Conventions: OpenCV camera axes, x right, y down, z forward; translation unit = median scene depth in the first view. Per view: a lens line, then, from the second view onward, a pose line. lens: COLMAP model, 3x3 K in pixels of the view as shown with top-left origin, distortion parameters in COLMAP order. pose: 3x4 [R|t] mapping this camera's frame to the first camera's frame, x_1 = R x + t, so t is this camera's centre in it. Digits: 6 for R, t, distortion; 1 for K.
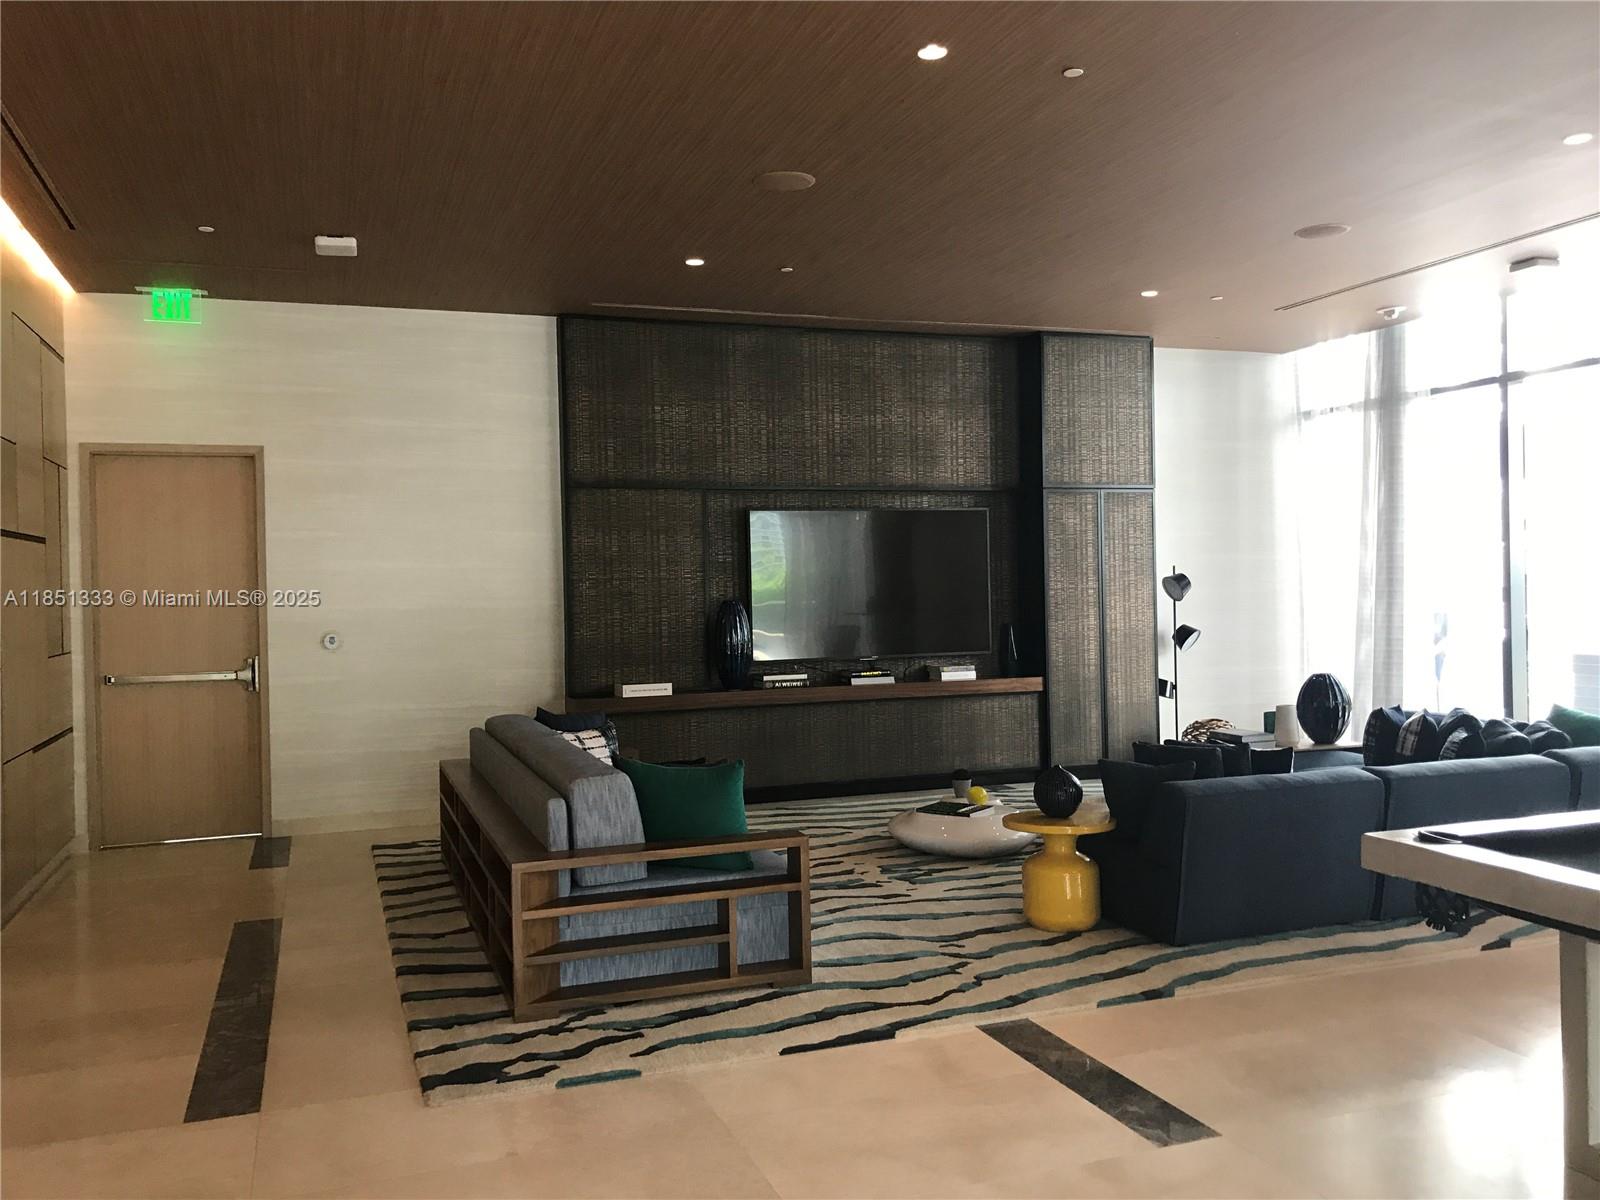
lens RADIAL K [[1309.3, 0, 800.0], [0, 1309.3, 600.0], [0, 0, 1]] dist [-0.003397, -0.003309]
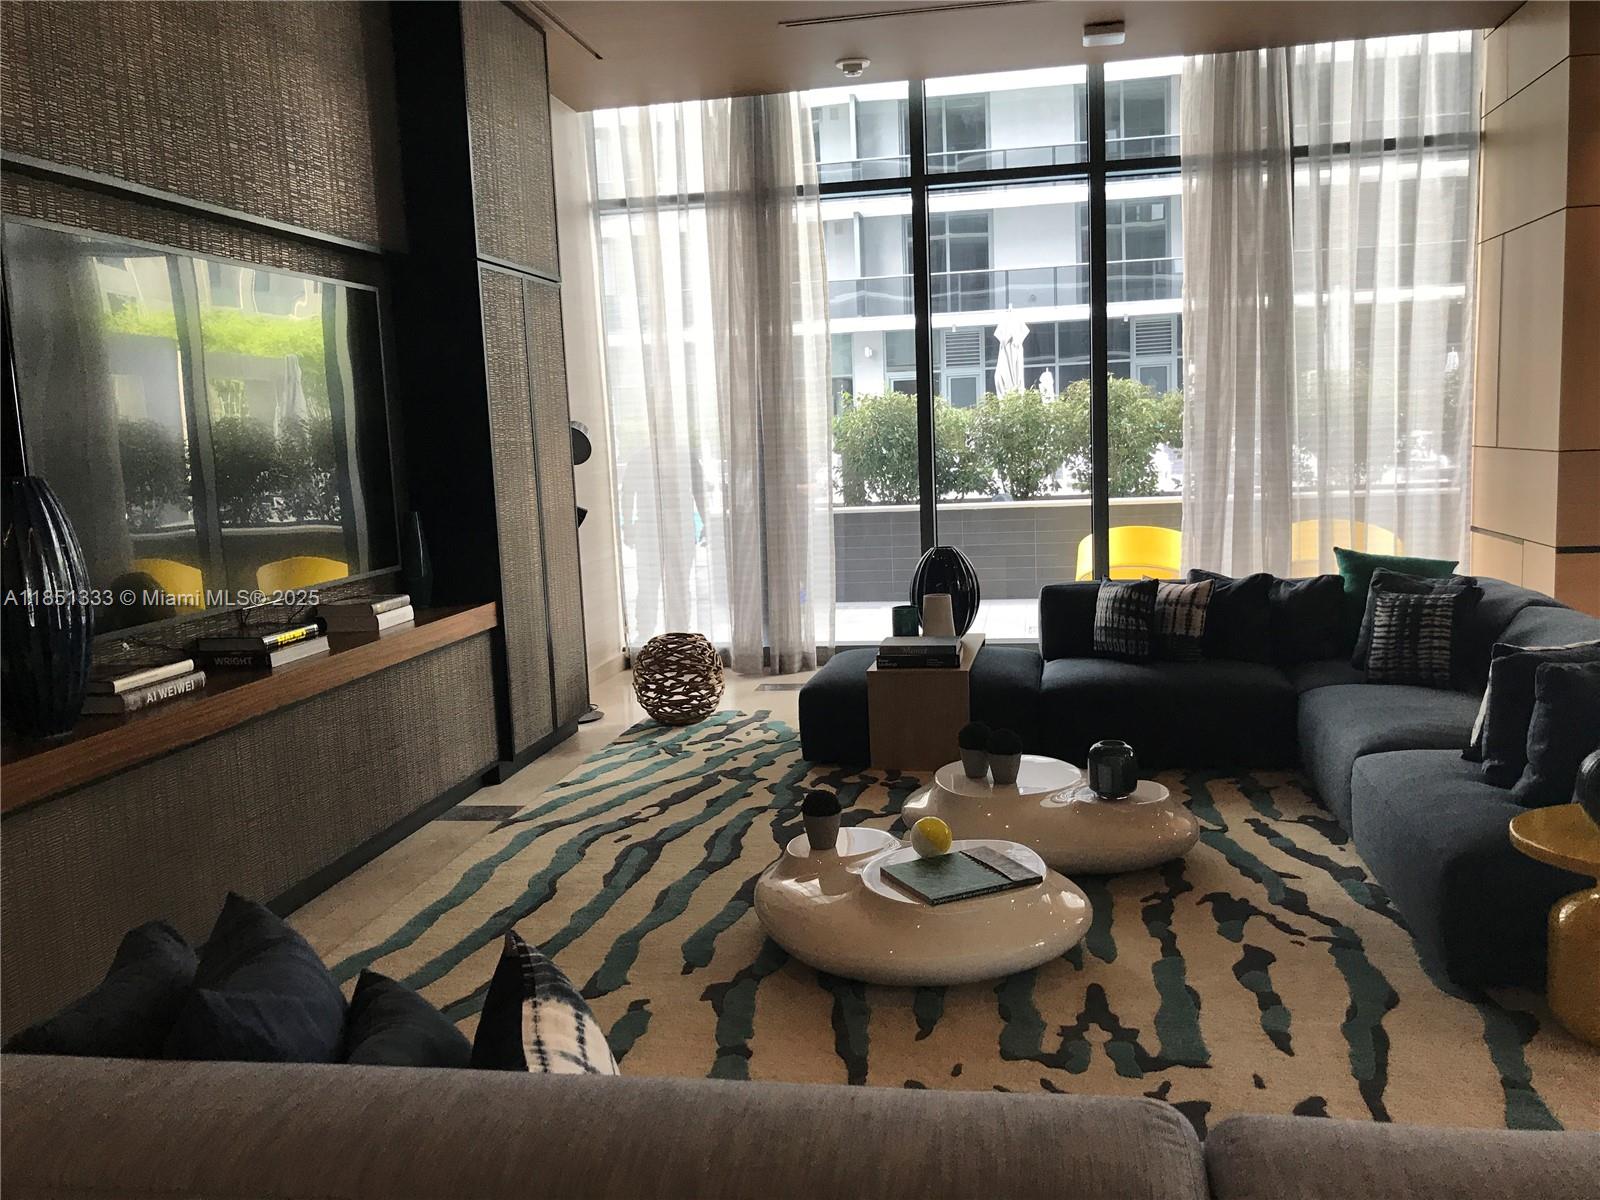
lens RADIAL K [[1309.3, 0, 800.0], [0, 1309.3, 600.0], [0, 0, 1]] dist [-0.003397, -0.003309]
pose [[0.501014, -0.109029, 0.858544, -0.229706], [0.047572, 0.994002, 0.098470, 0.008177], [-0.864131, -0.008492, 0.503195, 0.610018]]
